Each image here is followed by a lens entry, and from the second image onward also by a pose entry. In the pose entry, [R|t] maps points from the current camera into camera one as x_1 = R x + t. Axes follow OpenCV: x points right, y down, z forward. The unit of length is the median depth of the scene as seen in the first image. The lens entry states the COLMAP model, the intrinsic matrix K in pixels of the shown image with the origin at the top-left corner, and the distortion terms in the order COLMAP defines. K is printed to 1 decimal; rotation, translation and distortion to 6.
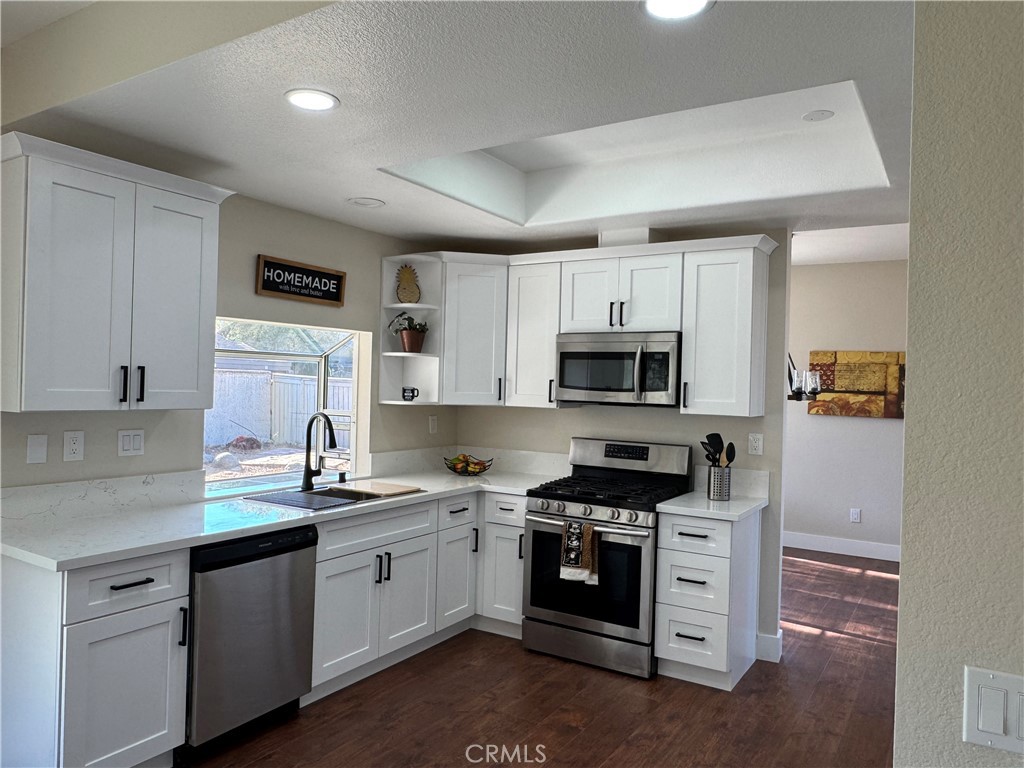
lens RADIAL K [[733.2, 0, 512.0], [0, 733.2, 384.0], [0, 0, 1]] dist [-0.004646, -0.005738]
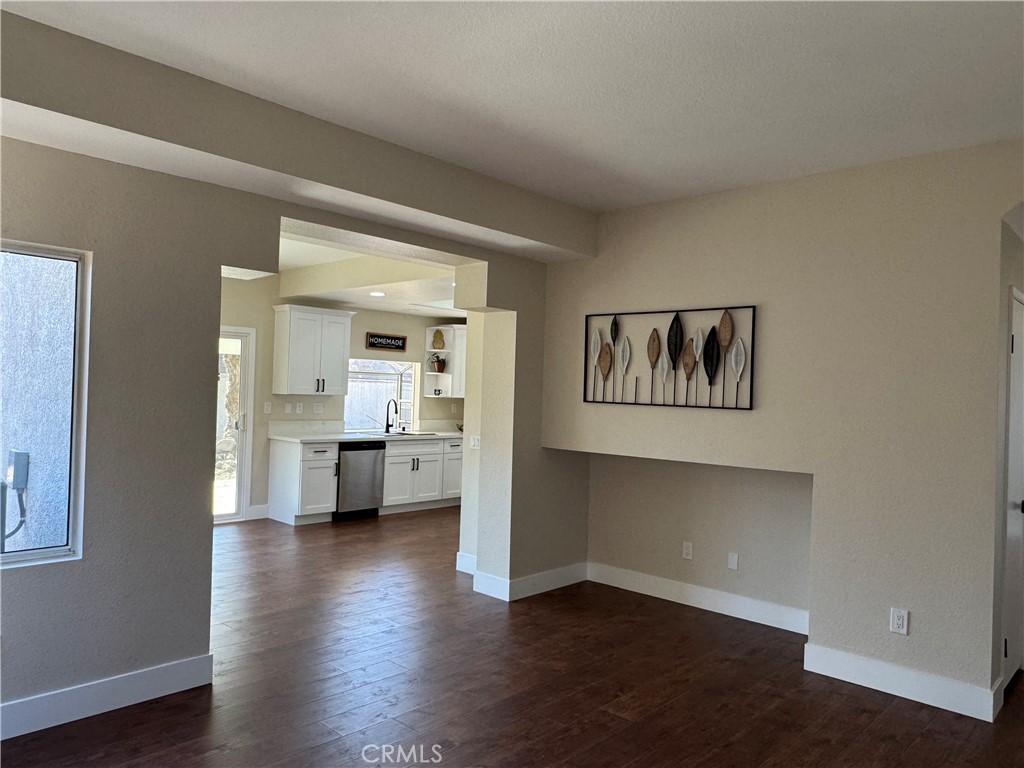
lens RADIAL K [[733.2, 0, 512.0], [0, 733.2, 384.0], [0, 0, 1]] dist [-0.004646, -0.005738]
pose [[0.983195, 0.007946, -0.182385, 0.532273], [-0.010556, 0.999855, -0.013346, 0.018218], [0.182253, 0.015047, 0.983137, -1.210221]]
